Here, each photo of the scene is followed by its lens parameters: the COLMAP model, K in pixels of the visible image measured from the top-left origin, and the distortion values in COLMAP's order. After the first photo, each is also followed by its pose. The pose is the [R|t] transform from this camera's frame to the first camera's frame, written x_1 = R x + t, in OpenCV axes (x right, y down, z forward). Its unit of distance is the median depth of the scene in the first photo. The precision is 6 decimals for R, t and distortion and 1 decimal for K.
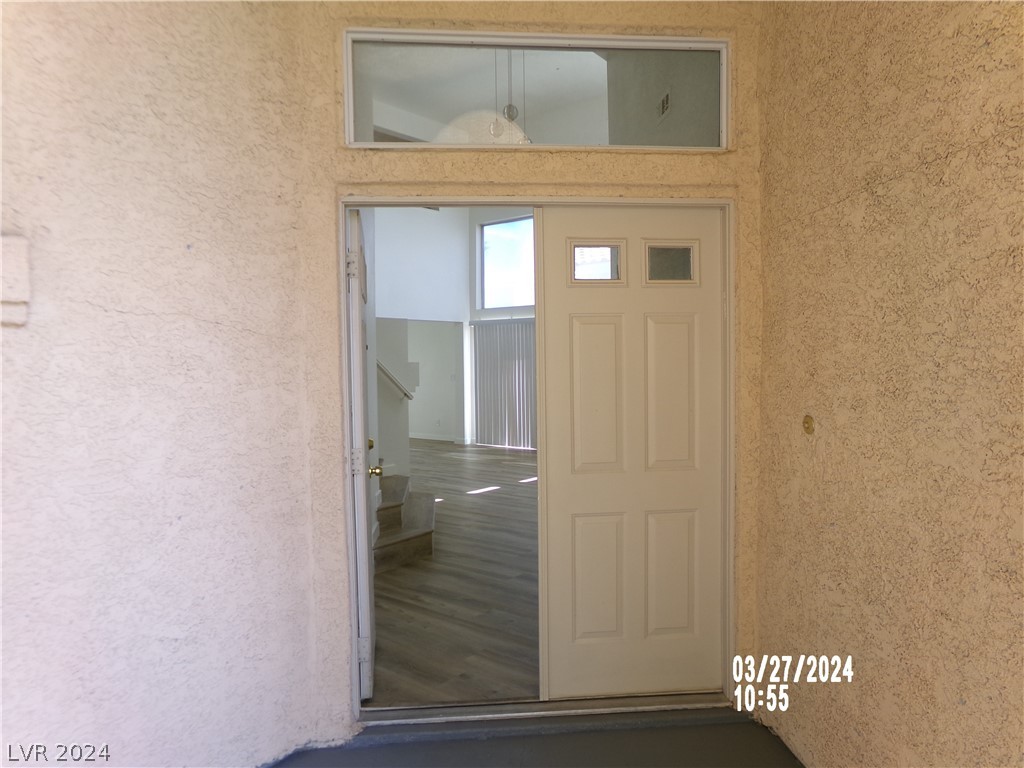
lens RADIAL K [[701.8, 0, 511.6], [0, 701.8, 389.3], [0, 0, 1]] dist [-0.027760, 0.050385]
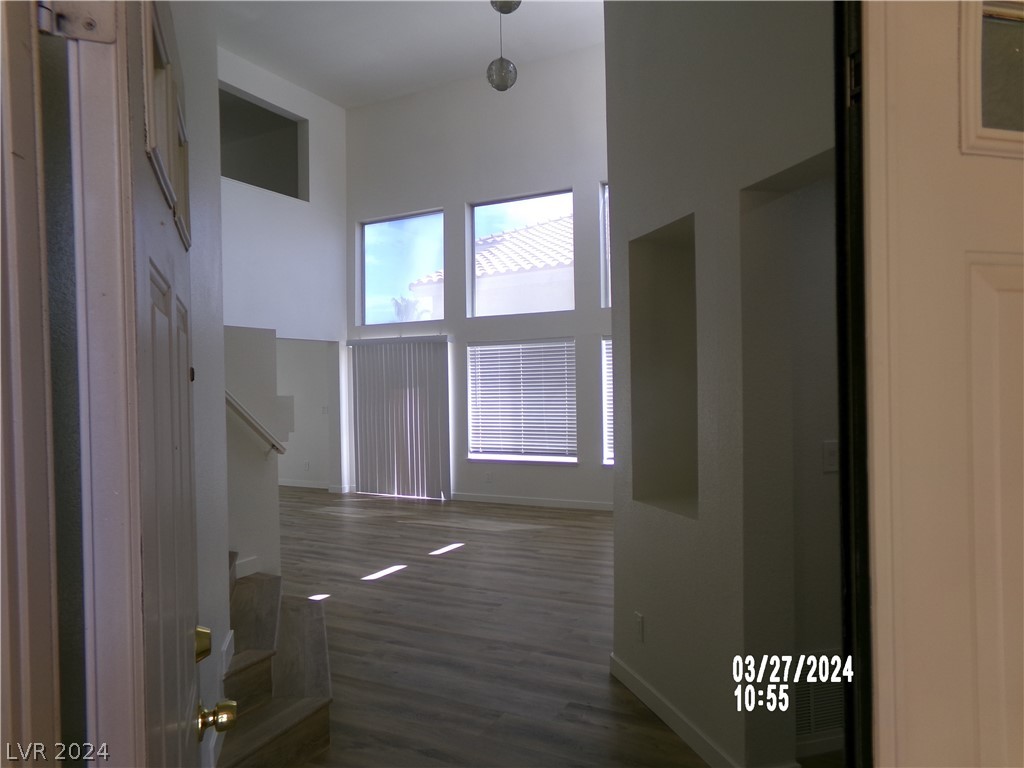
lens RADIAL K [[703.8, 0, 510.1], [0, 703.8, 400.7], [0, 0, 1]] dist [-0.140368, 0.351188]
pose [[0.980794, -0.004766, 0.194990, -0.037359], [0.008546, 0.999791, -0.018547, -0.012252], [-0.194861, 0.019858, 0.980630, 0.198743]]
